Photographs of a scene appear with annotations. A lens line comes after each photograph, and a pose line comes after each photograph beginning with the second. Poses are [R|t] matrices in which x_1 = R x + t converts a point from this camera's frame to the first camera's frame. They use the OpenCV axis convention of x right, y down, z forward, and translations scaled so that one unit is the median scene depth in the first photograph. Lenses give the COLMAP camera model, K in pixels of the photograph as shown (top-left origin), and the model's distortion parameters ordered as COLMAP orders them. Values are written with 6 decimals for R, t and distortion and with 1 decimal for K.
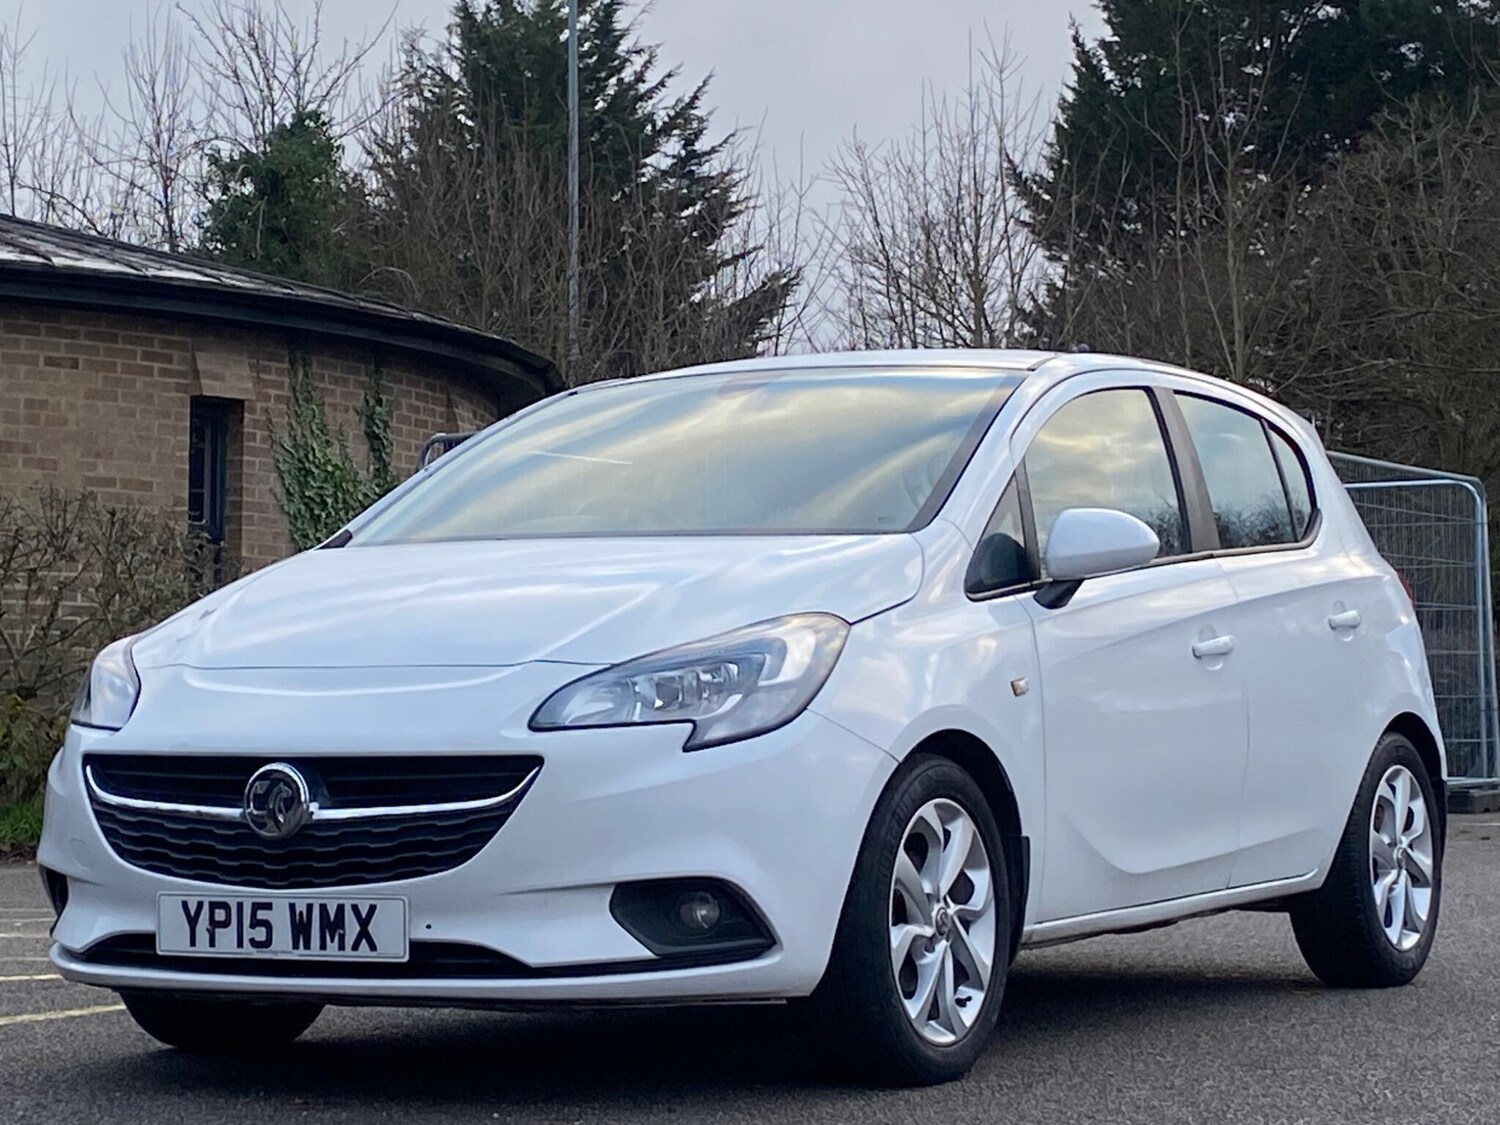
lens RADIAL K [[3796.5, 0, 715.7], [0, 3796.5, 568.9], [0, 0, 1]] dist [0.194601, 0.000000]
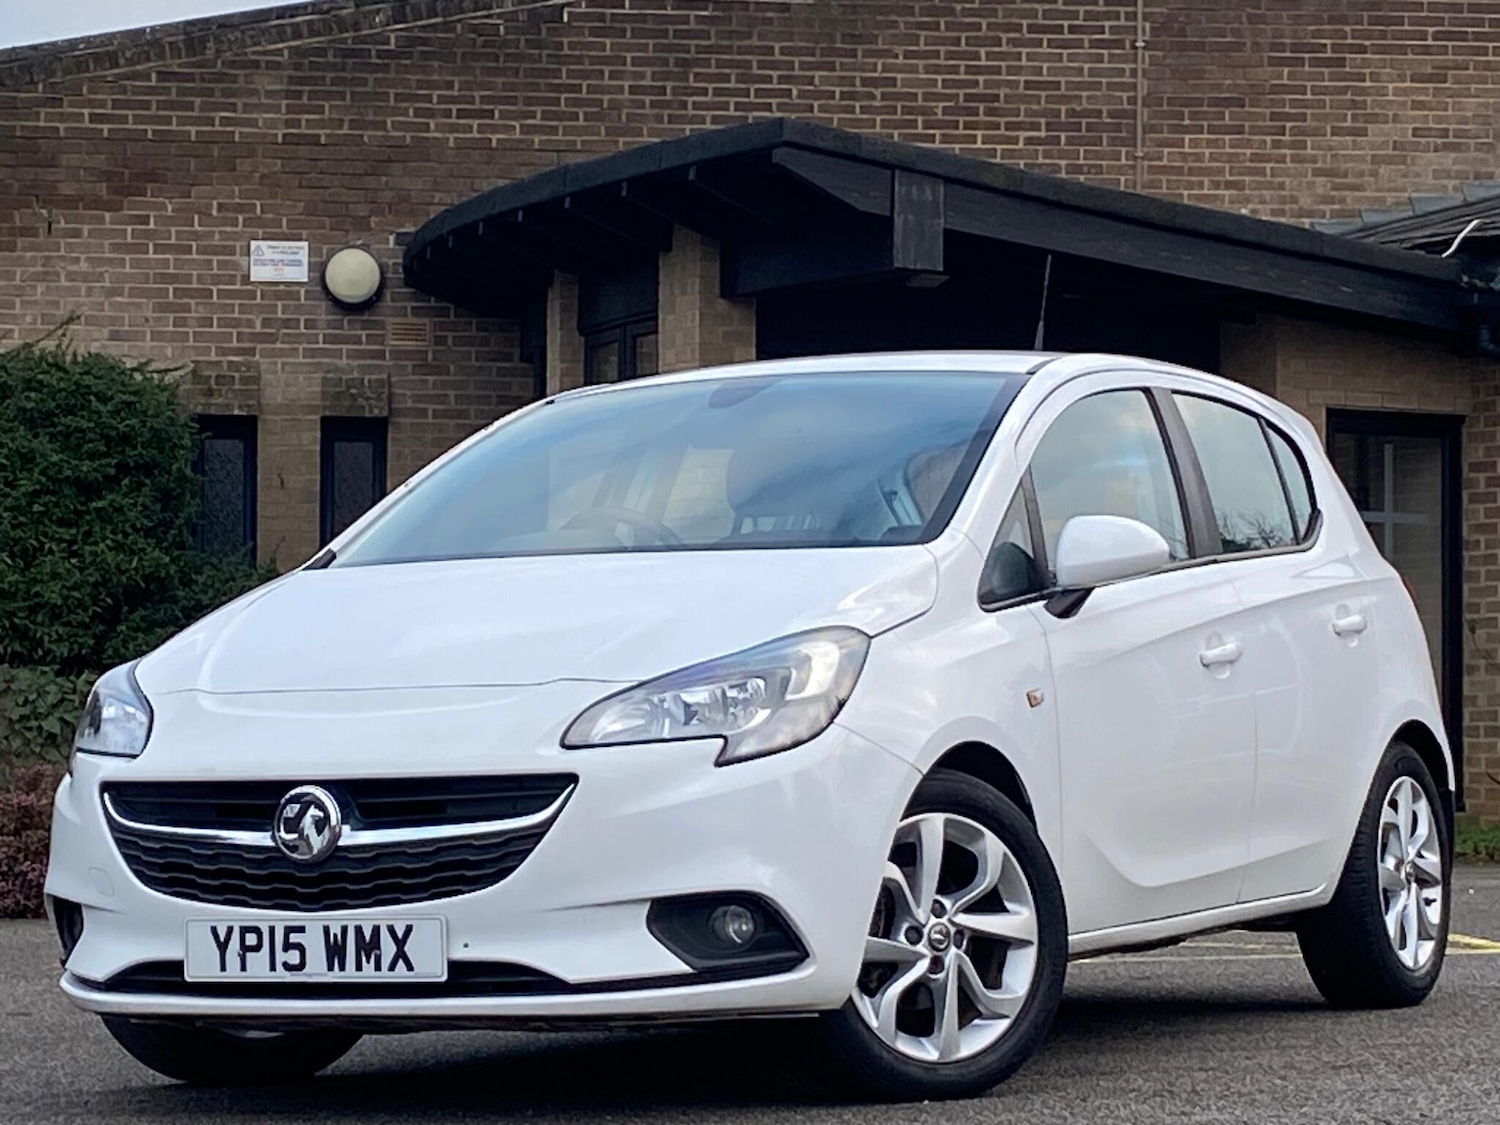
lens RADIAL K [[4722.8, 0, 701.4], [0, 4722.8, 637.9], [0, 0, 1]] dist [0.196808, 0.000000]
pose [[0.999053, -0.017656, 0.039764, -0.059920], [0.017120, 0.999758, 0.013779, -0.003302], [-0.039997, -0.013085, 0.999114, -0.242439]]
